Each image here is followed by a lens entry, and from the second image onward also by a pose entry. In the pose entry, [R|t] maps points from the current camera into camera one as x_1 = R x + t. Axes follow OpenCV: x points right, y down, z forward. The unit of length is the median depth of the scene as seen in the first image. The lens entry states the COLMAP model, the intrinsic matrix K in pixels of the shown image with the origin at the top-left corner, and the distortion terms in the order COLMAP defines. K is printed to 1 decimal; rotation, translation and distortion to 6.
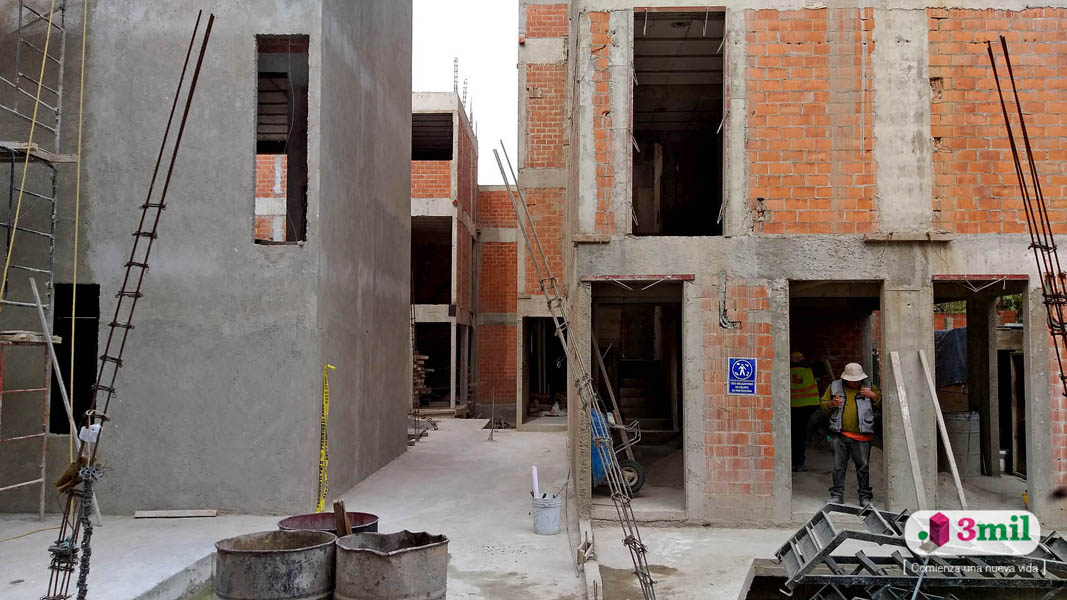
lens RADIAL K [[827.7, 0, 533.5], [0, 827.7, 300.0], [0, 0, 1]] dist [0.124196, -0.216594]
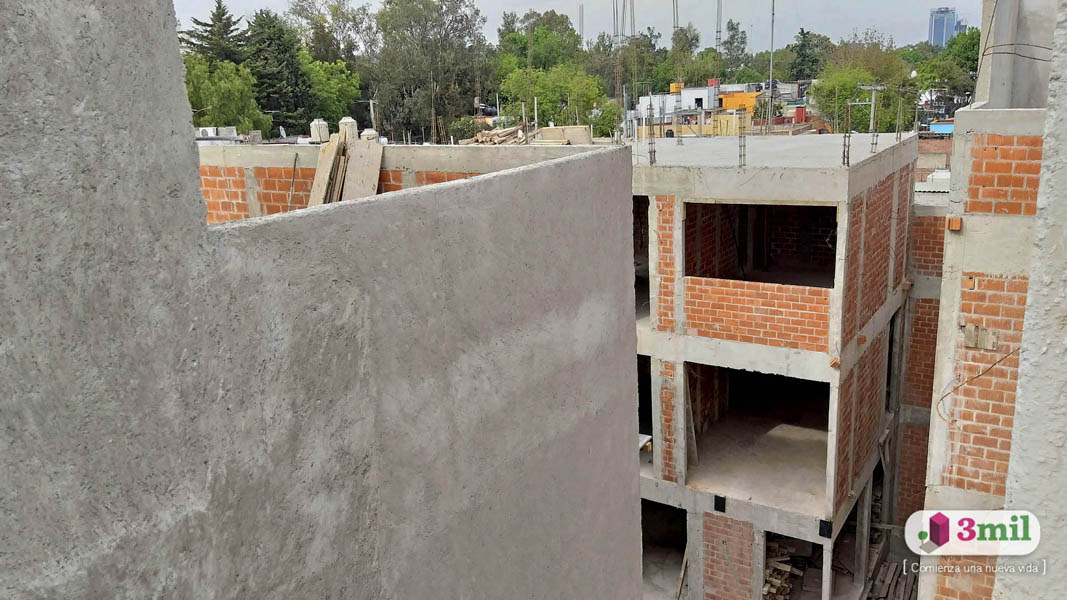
lens RADIAL K [[827.7, 0, 533.5], [0, 827.7, 300.0], [0, 0, 1]] dist [0.124196, -0.216594]
pose [[0.851516, 0.088791, -0.516756, 0.029706], [0.085546, 0.948825, 0.303995, -0.422905], [0.517303, -0.303063, 0.800344, 0.516057]]
